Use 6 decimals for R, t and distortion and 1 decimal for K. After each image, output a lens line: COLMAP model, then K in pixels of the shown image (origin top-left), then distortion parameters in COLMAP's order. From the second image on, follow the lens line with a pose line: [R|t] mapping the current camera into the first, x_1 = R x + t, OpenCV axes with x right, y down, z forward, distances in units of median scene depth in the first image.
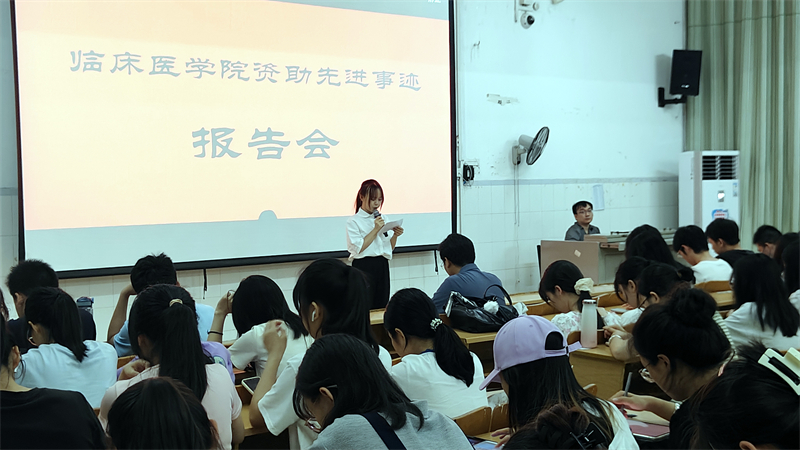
lens RADIAL K [[1167.7, 0, 400.0], [0, 1167.7, 225.0], [0, 0, 1]] dist [0.023109, -0.077052]
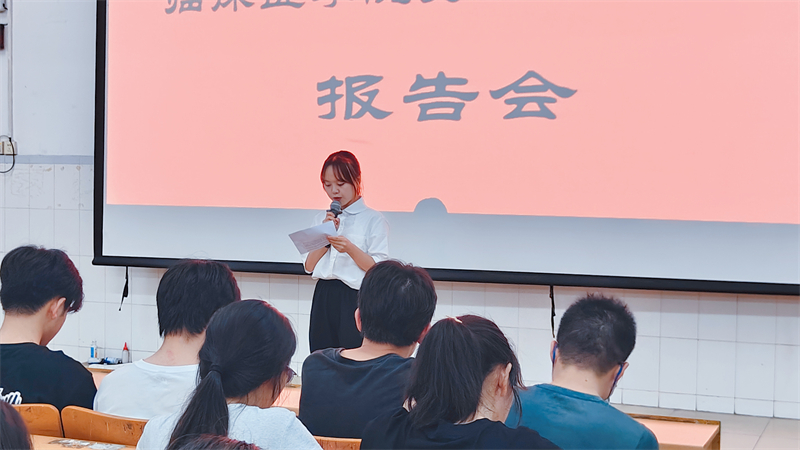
lens RADIAL K [[1167.7, 0, 400.0], [0, 1167.7, 225.0], [0, 0, 1]] dist [0.023109, -0.077052]
pose [[0.424543, 0.058079, -0.903543, 0.472345], [-0.059644, 0.997567, 0.036098, -0.020901], [0.903441, 0.038566, 0.426975, 0.710978]]
